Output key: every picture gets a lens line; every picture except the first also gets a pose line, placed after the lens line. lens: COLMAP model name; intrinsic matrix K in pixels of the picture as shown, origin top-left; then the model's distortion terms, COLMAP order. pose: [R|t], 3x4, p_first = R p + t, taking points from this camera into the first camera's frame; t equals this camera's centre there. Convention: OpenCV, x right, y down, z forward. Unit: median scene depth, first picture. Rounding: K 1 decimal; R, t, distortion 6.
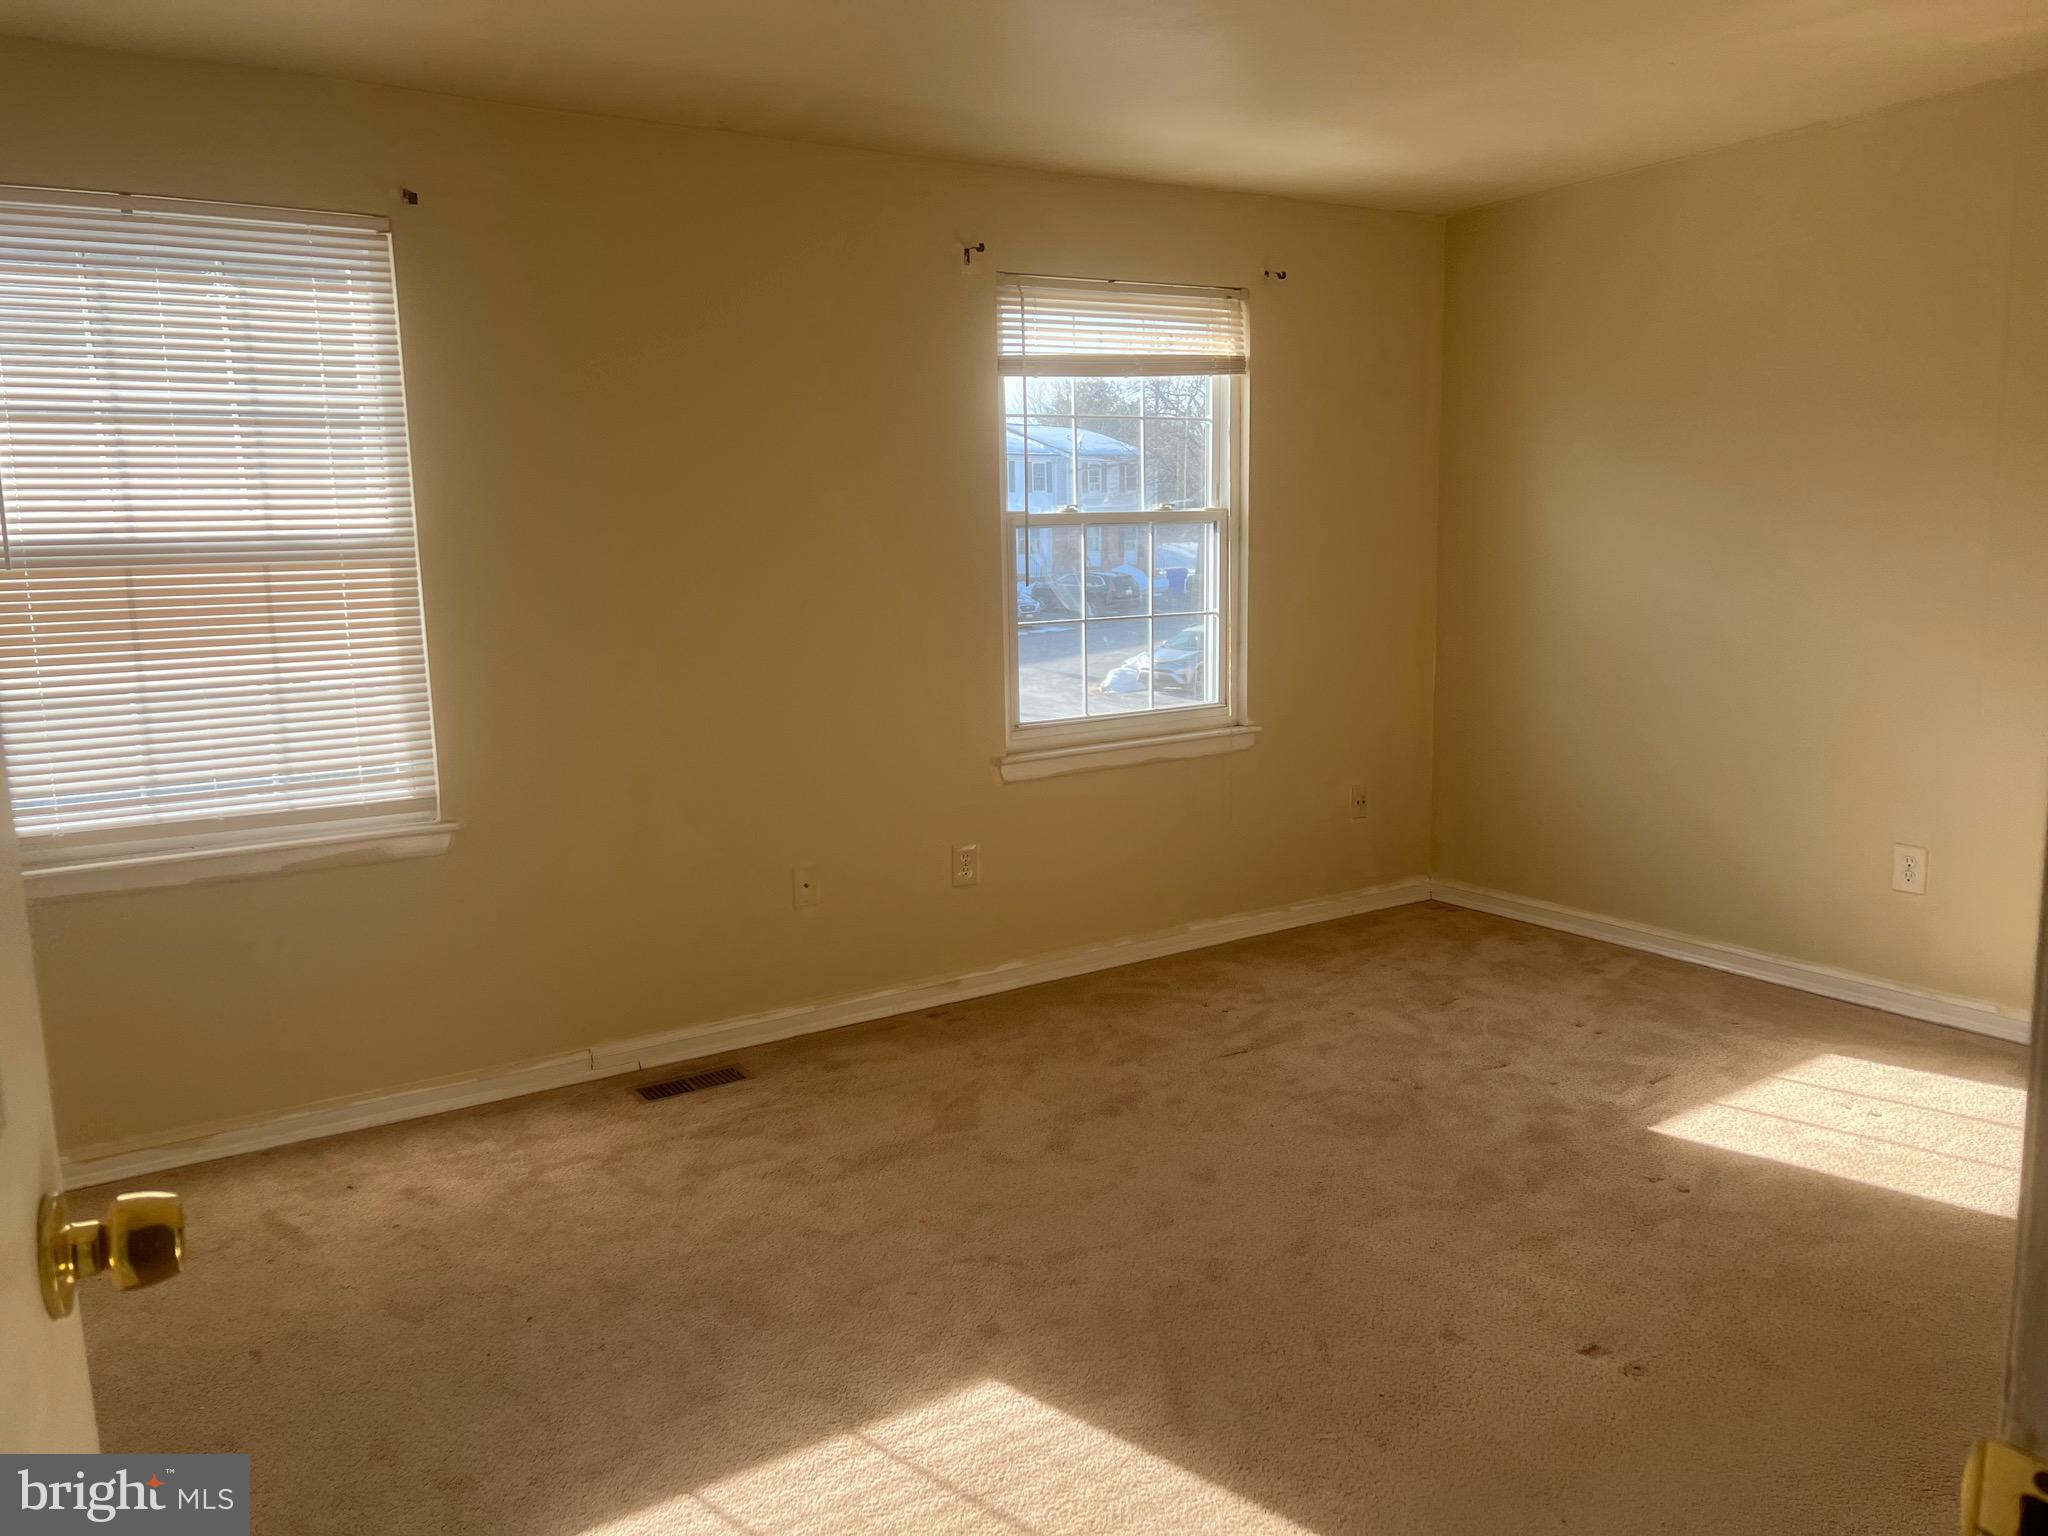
lens RADIAL K [[1521.3, 0, 1030.7], [0, 1521.3, 766.9], [0, 0, 1]] dist [0.051604, -0.061491]
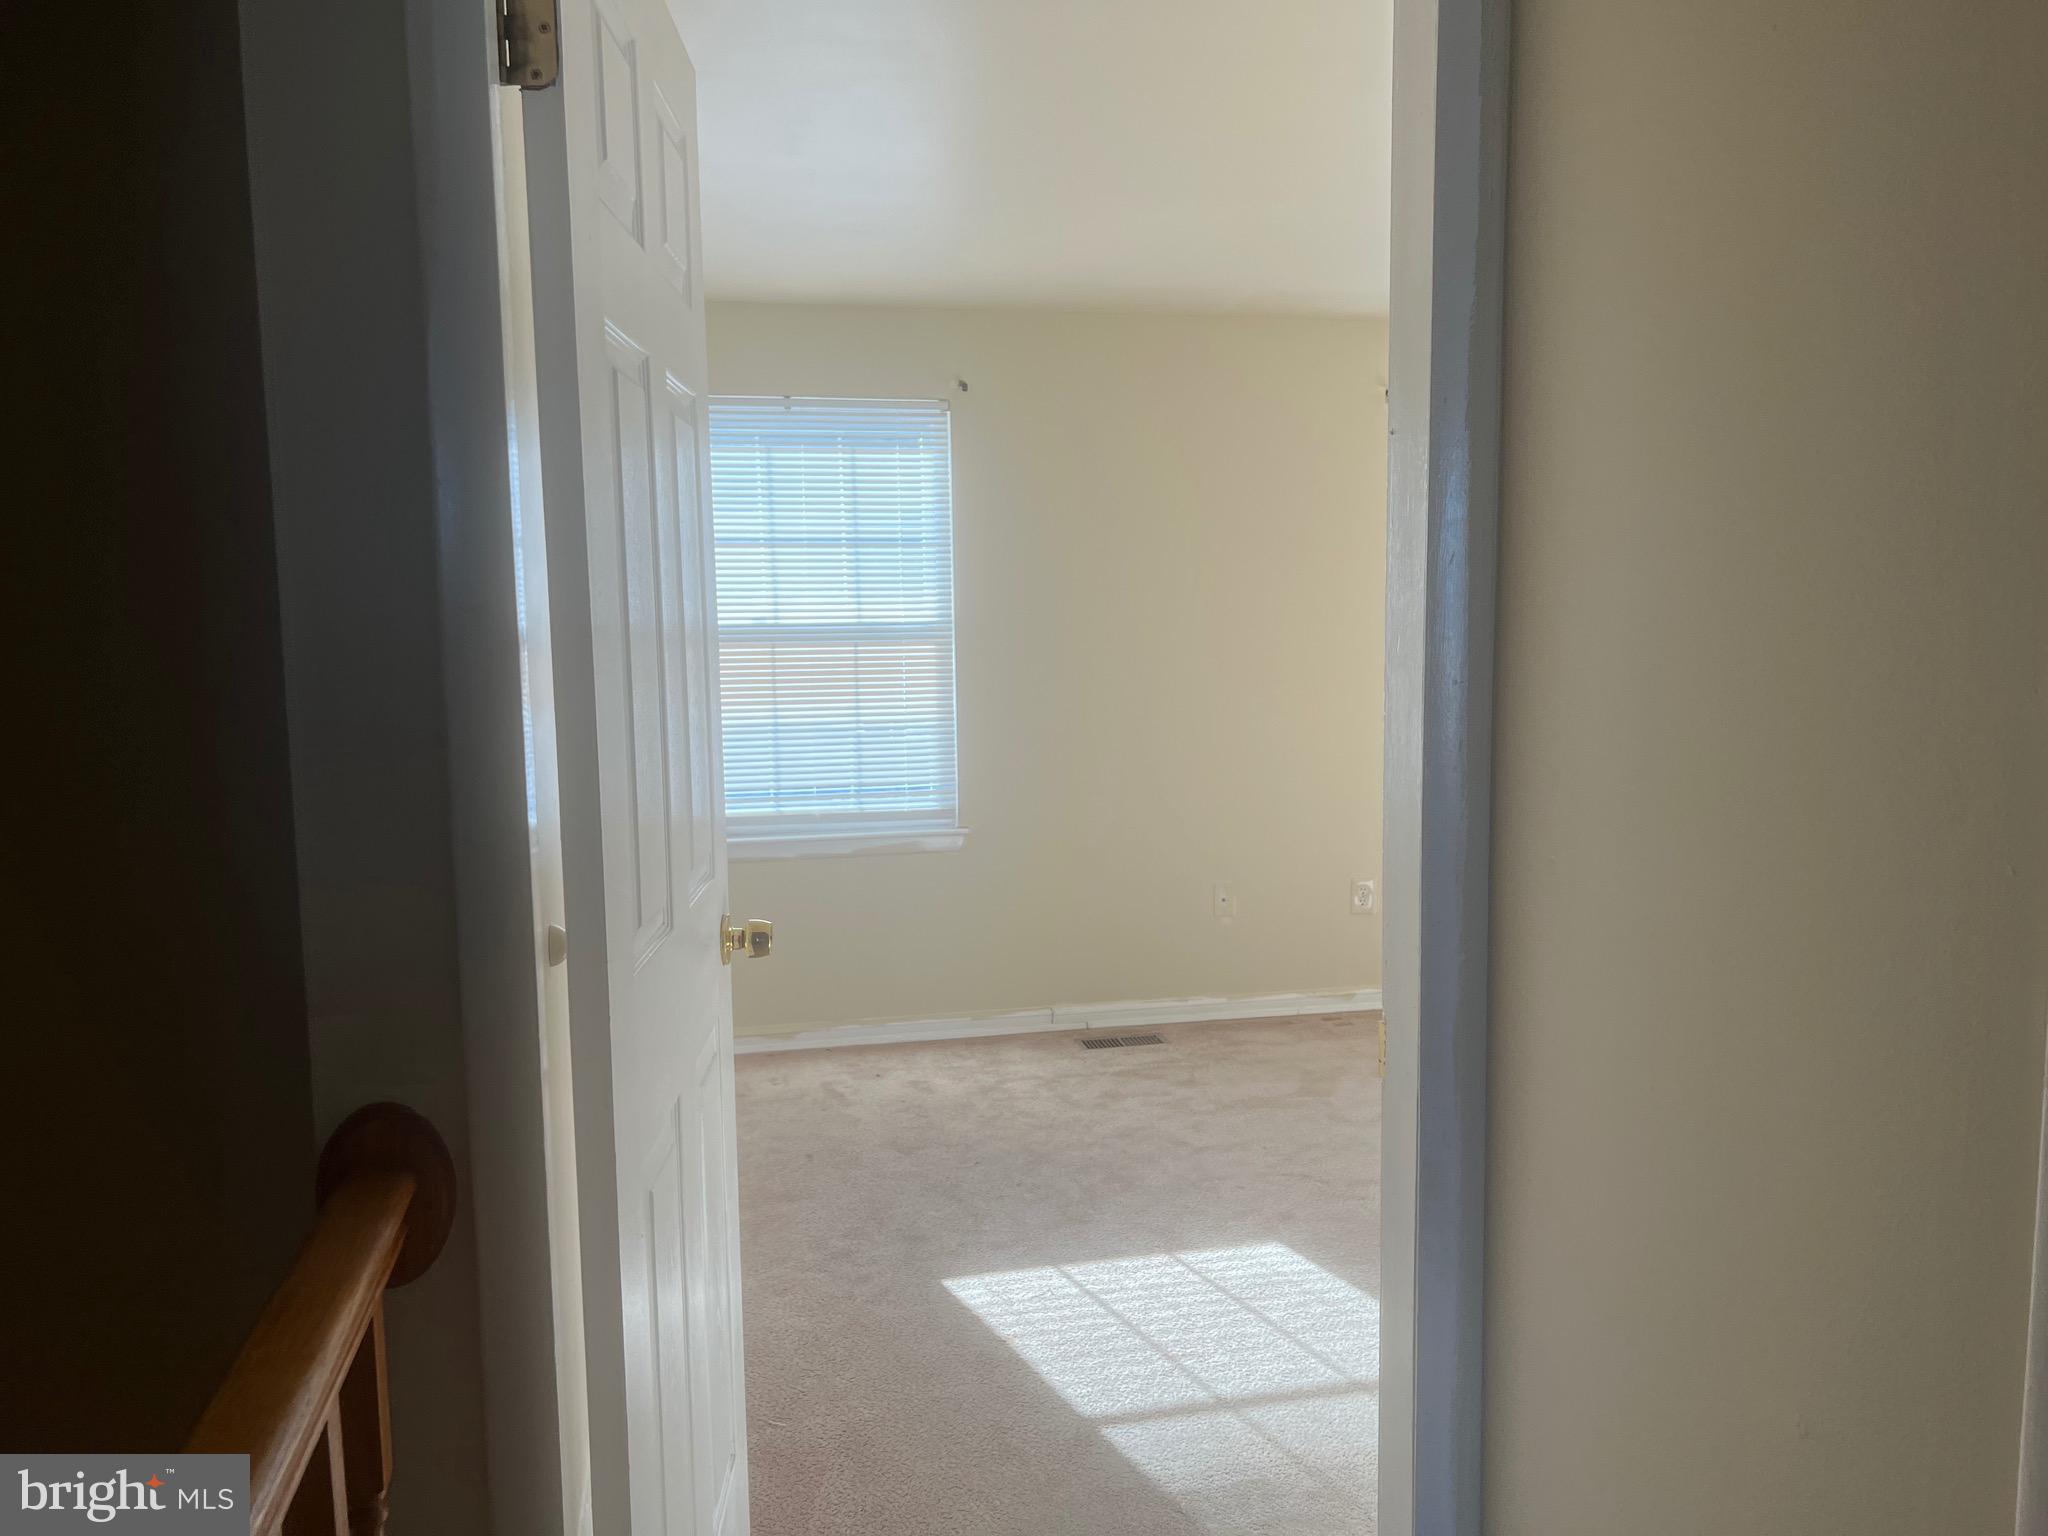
lens RADIAL K [[1521.3, 0, 1035.2], [0, 1521.3, 752.5], [0, 0, 1]] dist [0.051604, -0.061491]
pose [[0.936241, 0.044739, -0.348498, 0.174828], [-0.062359, 0.997272, -0.039501, 0.020759], [0.345780, 0.058715, 0.936477, -0.296678]]
